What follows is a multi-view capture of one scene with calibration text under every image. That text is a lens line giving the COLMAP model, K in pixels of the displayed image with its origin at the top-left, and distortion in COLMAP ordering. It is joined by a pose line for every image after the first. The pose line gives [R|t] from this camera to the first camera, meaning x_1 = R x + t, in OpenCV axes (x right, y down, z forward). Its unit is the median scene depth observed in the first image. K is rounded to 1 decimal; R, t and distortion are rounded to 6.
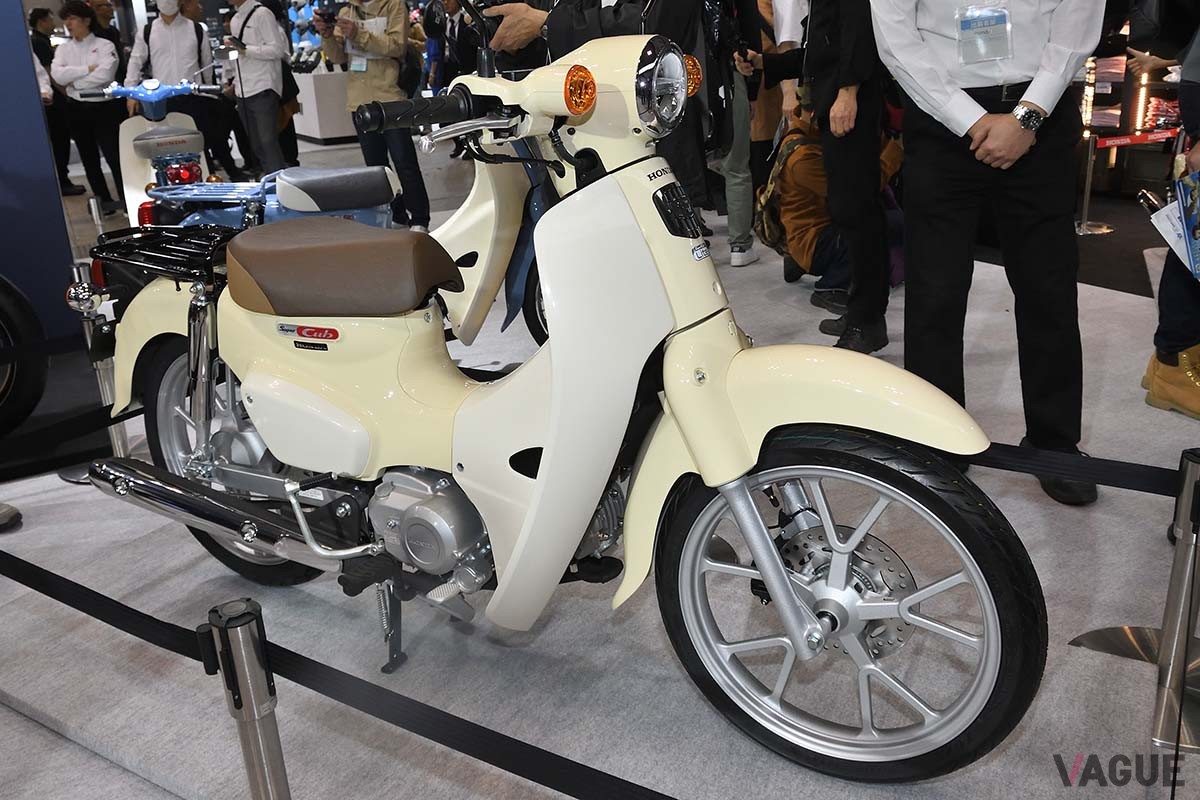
lens RADIAL K [[984.1, 0, 631.5], [0, 984.1, 400.5], [0, 0, 1]] dist [-0.045473, -0.000176]
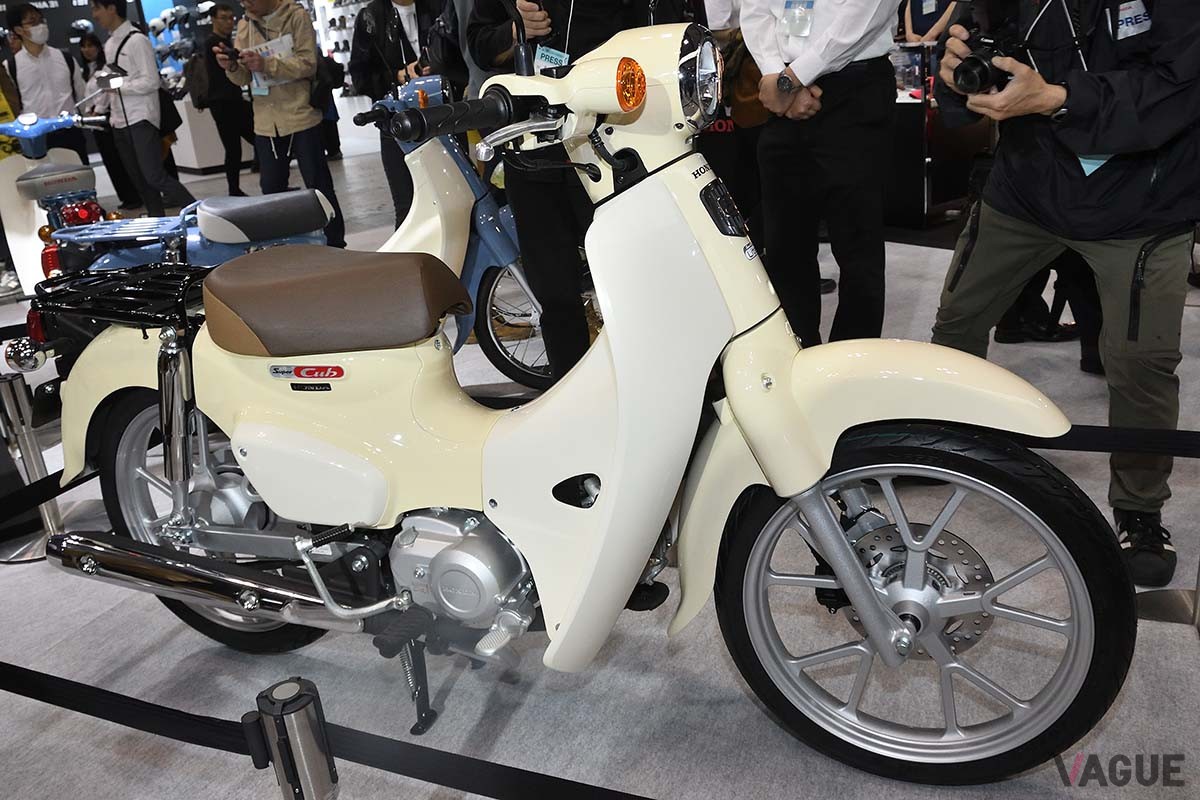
lens RADIAL K [[984.1, 0, 631.5], [0, 984.1, 400.5], [0, 0, 1]] dist [-0.045473, -0.000176]
pose [[0.988632, -0.091987, 0.118930, -0.141359], [0.092844, 0.995679, -0.001670, -0.014231], [-0.118263, 0.012693, 0.992901, 0.066411]]
